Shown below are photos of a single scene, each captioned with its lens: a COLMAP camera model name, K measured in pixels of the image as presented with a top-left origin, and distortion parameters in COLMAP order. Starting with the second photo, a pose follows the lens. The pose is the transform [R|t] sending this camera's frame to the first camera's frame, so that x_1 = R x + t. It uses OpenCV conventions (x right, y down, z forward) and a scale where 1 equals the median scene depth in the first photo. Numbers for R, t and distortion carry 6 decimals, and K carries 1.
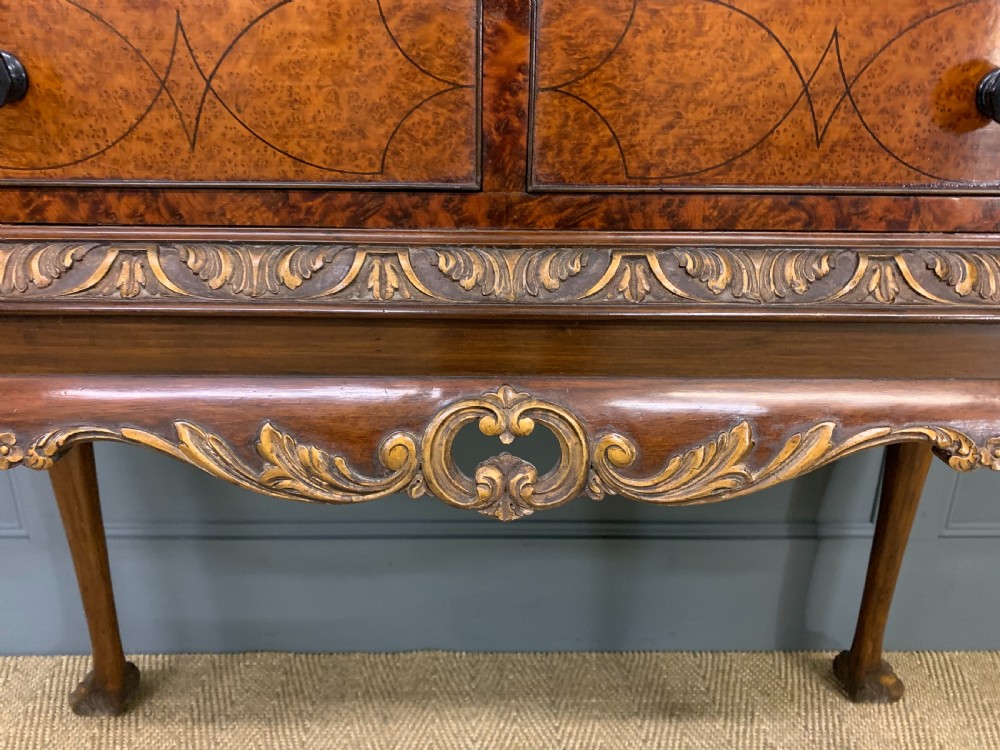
lens RADIAL K [[782.0, 0, 500.0], [0, 782.0, 375.0], [0, 0, 1]] dist [0.011578, -0.006191]
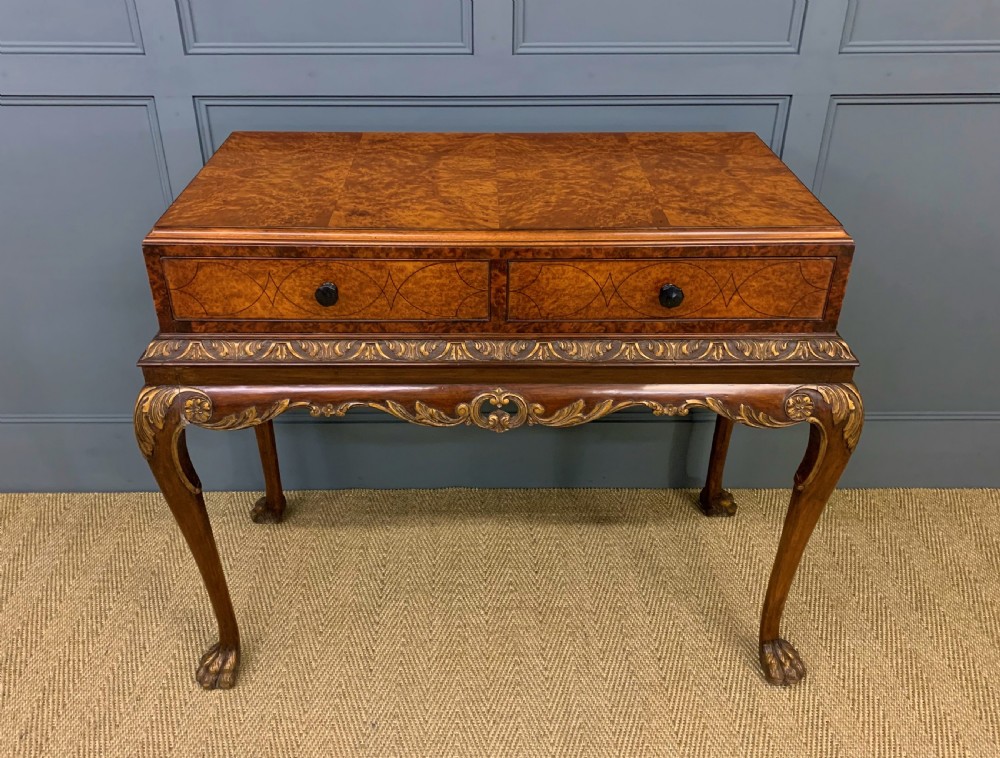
lens RADIAL K [[881.8, 0, 488.1], [0, 881.8, 373.3], [0, 0, 1]] dist [0.099363, -0.182470]
pose [[0.999893, -0.002623, -0.014392, 0.014513], [0.005251, 0.982593, 0.185698, -0.648298], [0.013655, -0.185753, 0.982502, -2.205867]]
